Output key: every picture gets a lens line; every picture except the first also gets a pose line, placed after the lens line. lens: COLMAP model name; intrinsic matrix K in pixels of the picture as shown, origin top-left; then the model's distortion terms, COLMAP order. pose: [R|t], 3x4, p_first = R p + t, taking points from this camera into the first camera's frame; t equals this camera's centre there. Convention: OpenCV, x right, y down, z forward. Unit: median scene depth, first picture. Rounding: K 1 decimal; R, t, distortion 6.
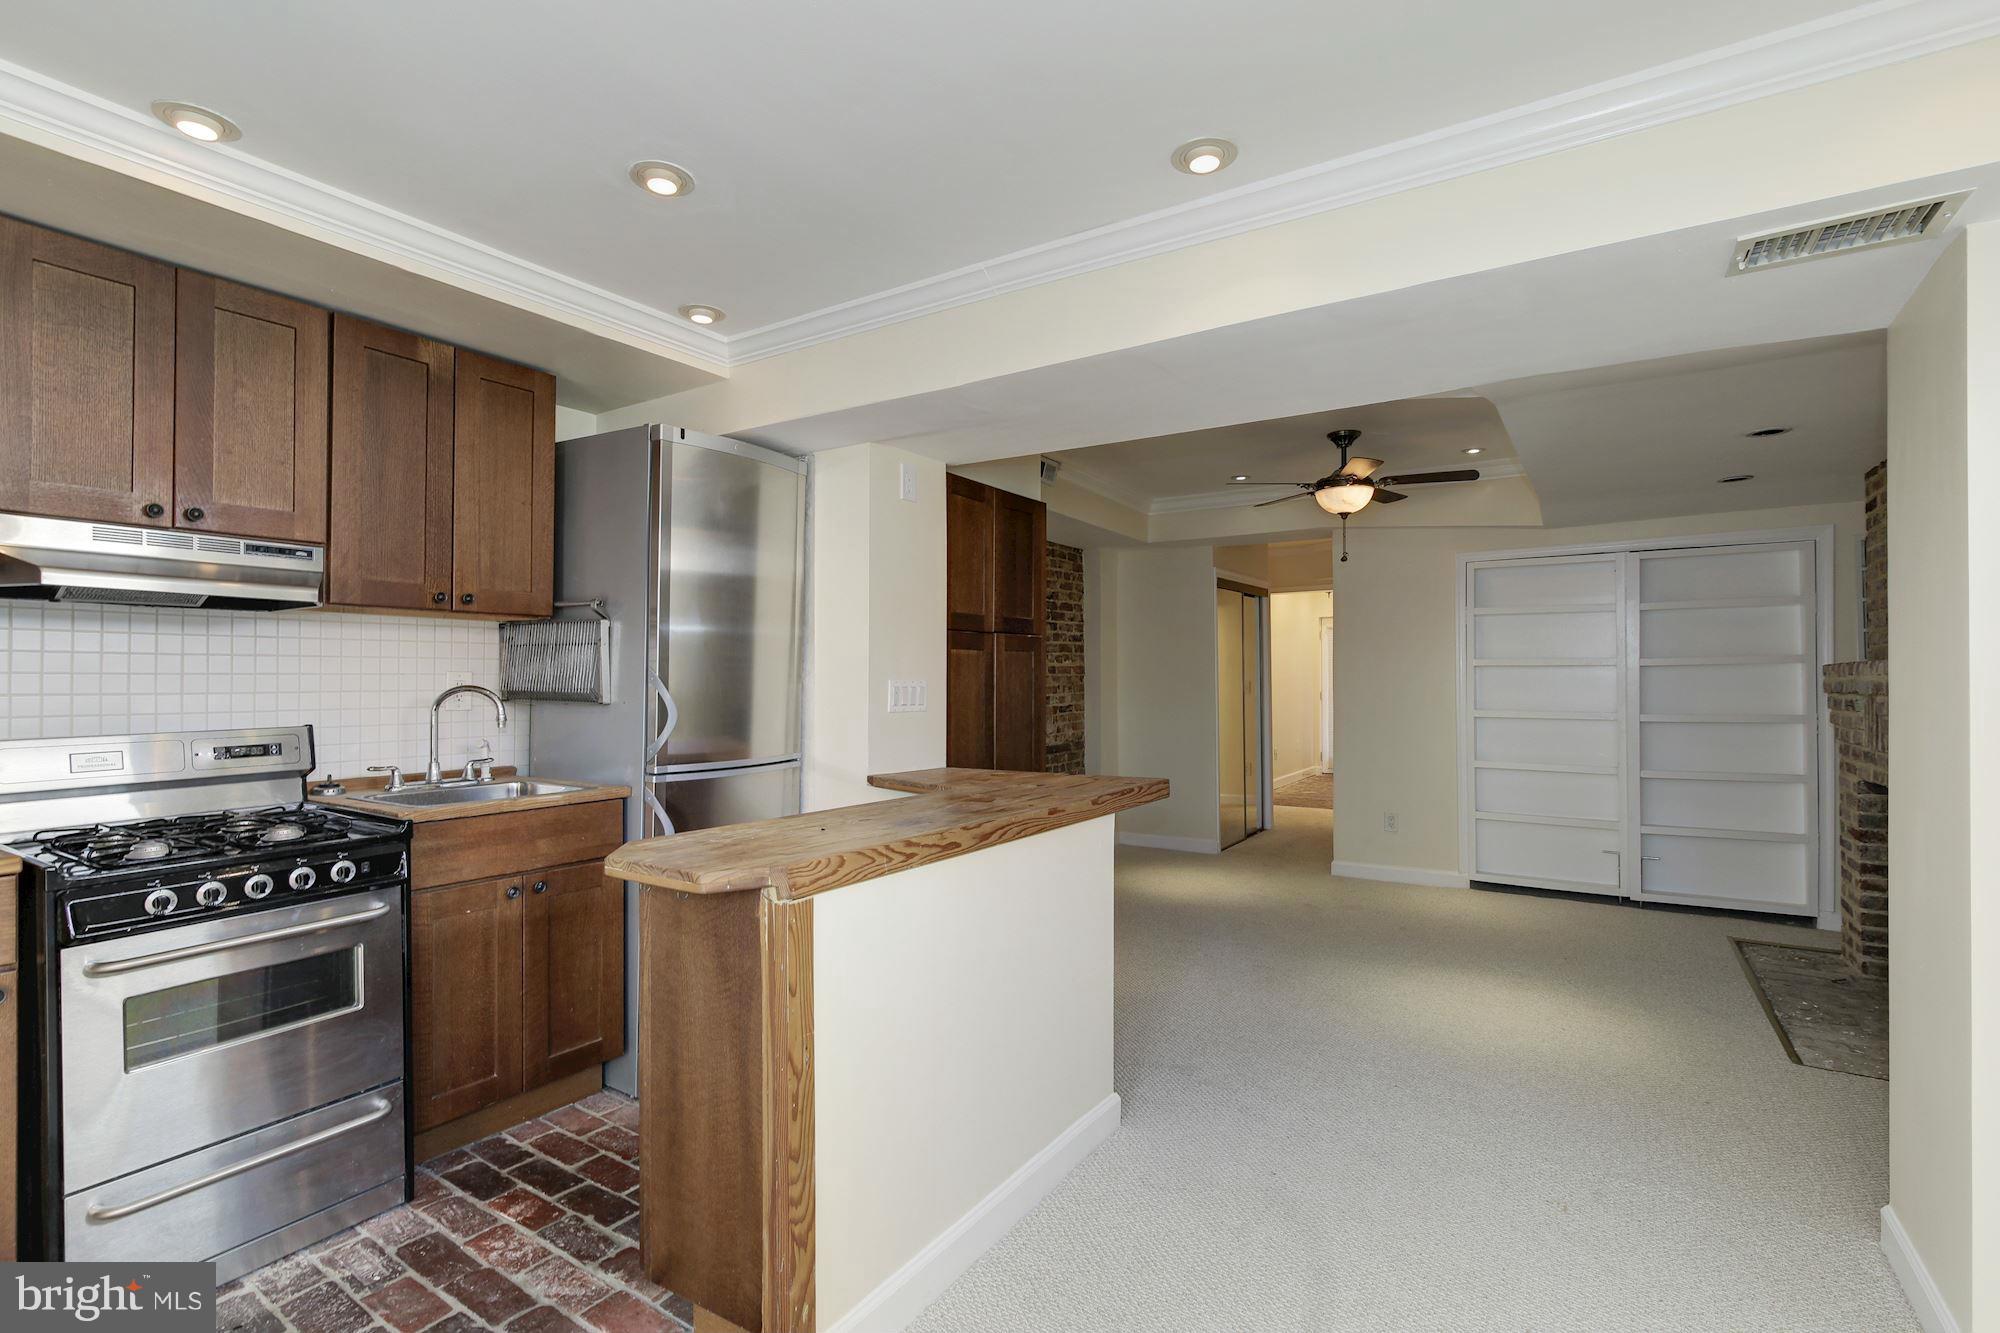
lens RADIAL K [[924.6, 0, 965.2], [0, 924.6, 673.6], [0, 0, 1]] dist [0.000193, 0.000281]
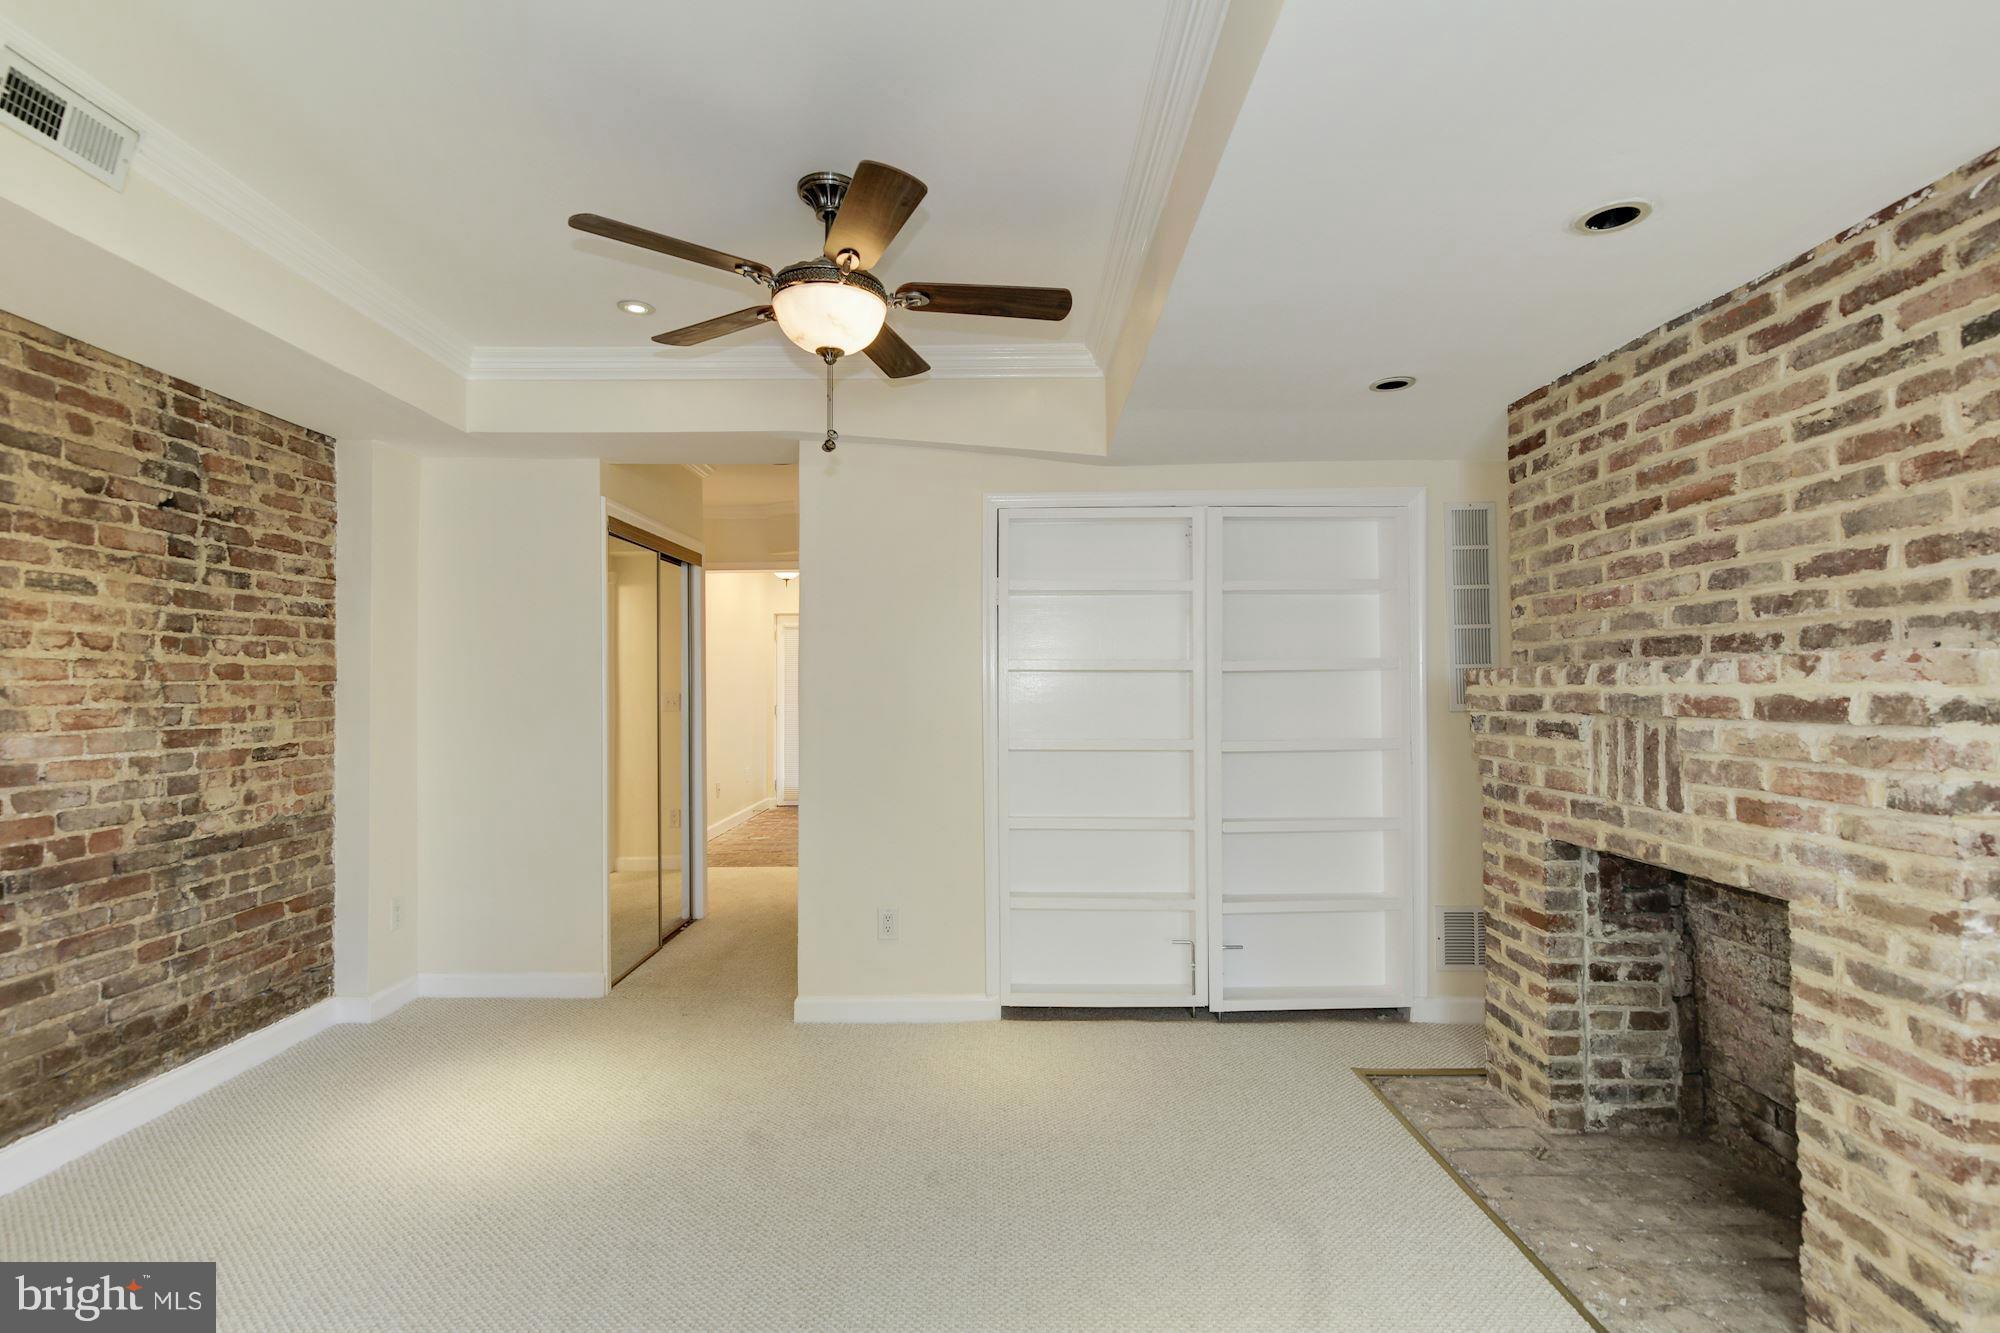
lens RADIAL K [[924.6, 0, 996.9], [0, 924.6, 669.6], [0, 0, 1]] dist [0.000193, 0.000281]
pose [[0.822873, 0.012386, 0.568091, 0.145743], [-0.002650, 0.999835, -0.017962, 0.002263], [-0.568220, 0.013275, 0.822770, 0.387753]]
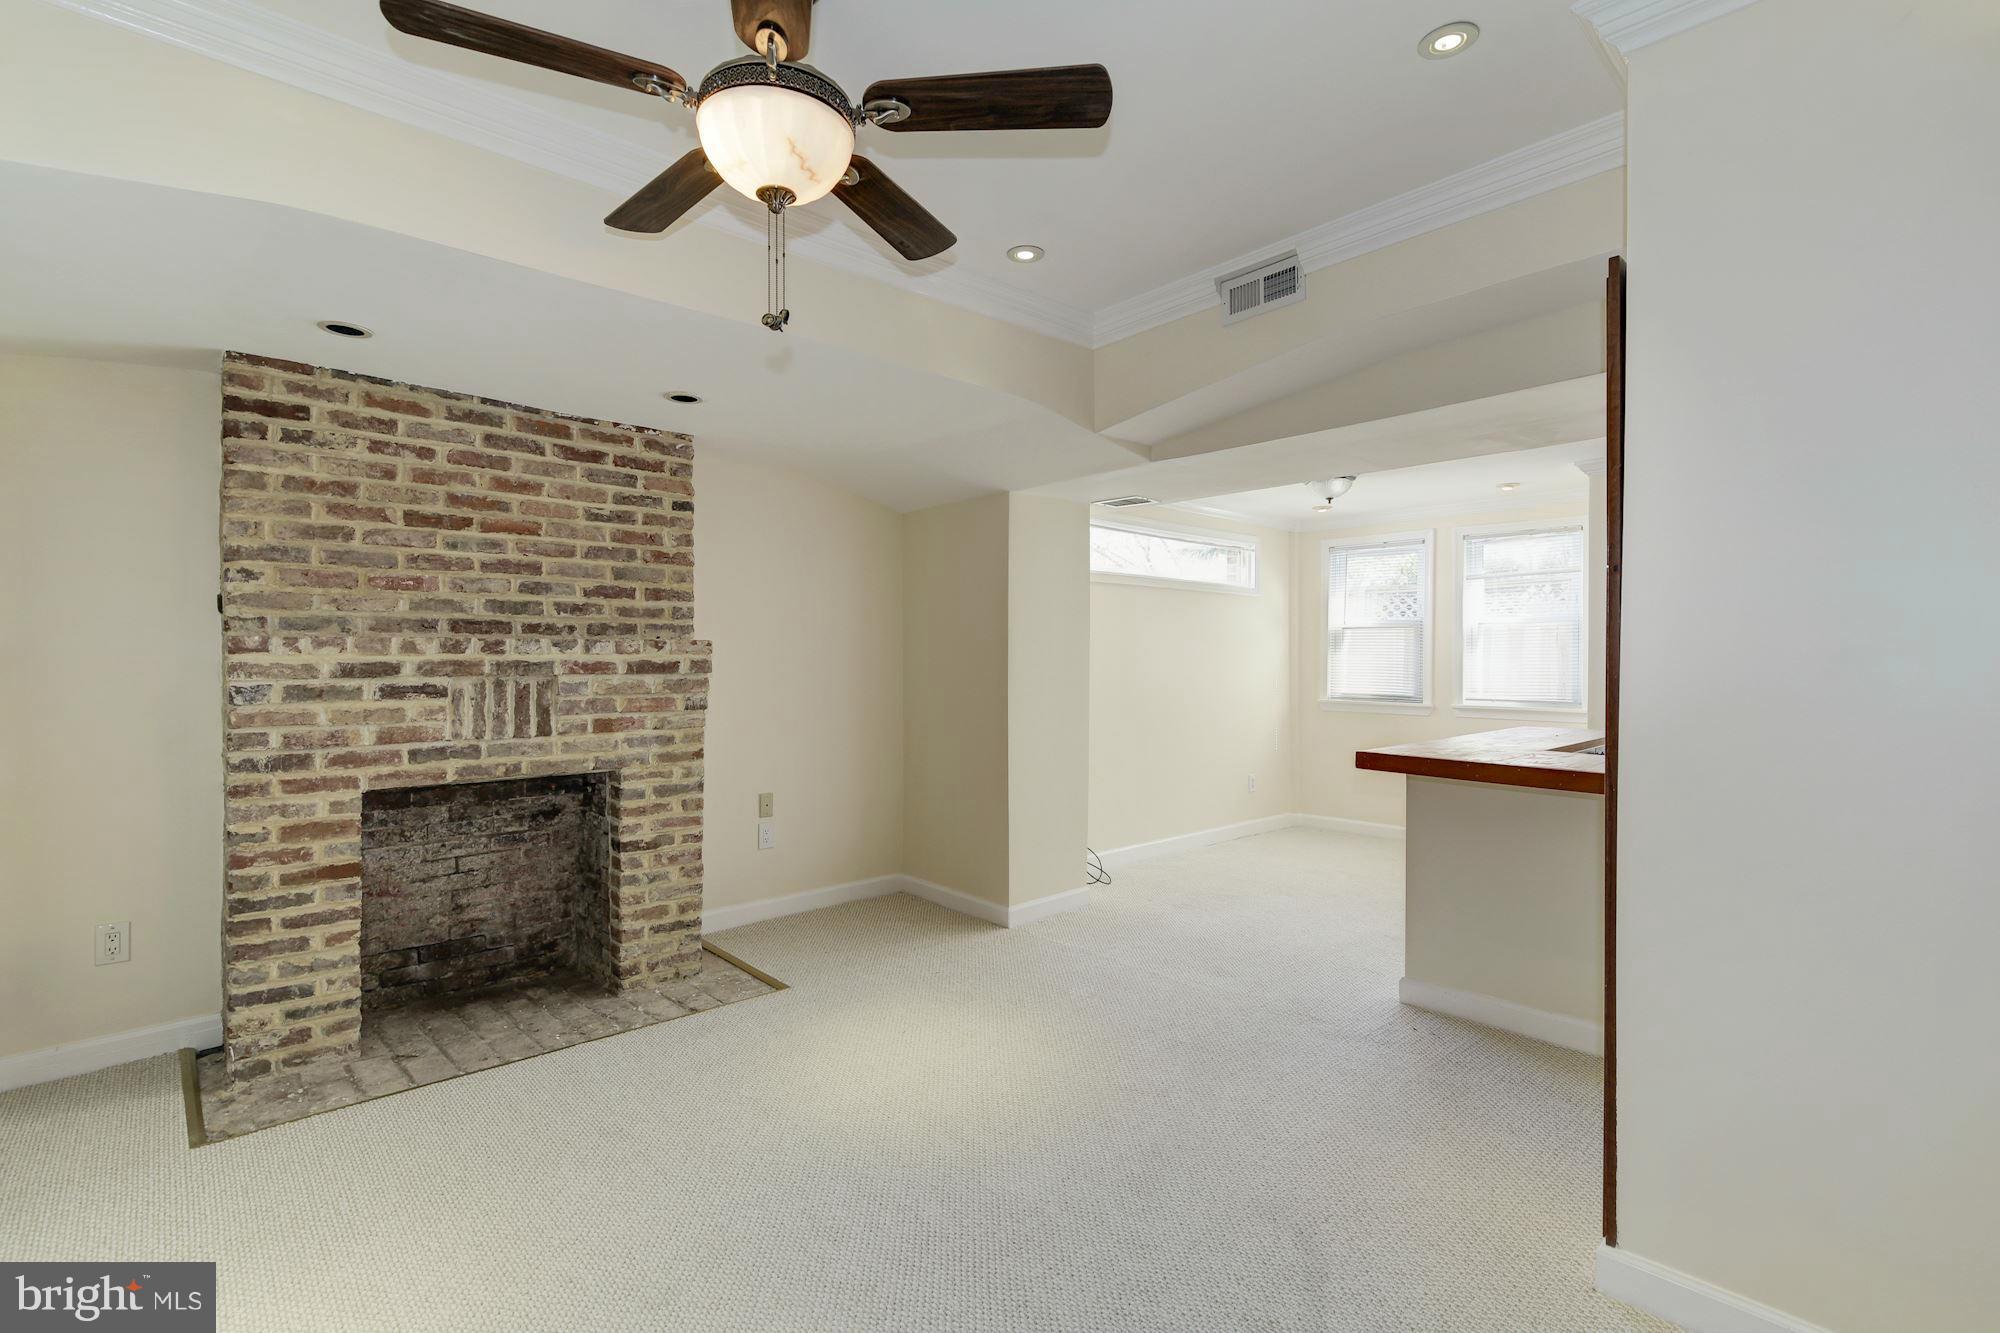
lens RADIAL K [[924.6, 0, 999.5], [0, 924.6, 665.3], [0, 0, 1]] dist [0.000193, 0.000281]
pose [[-0.977459, -0.000718, 0.211125, 0.179083], [-0.000166, 0.999997, 0.002632, 0.005724], [-0.211126, 0.002538, -0.977456, 0.970434]]
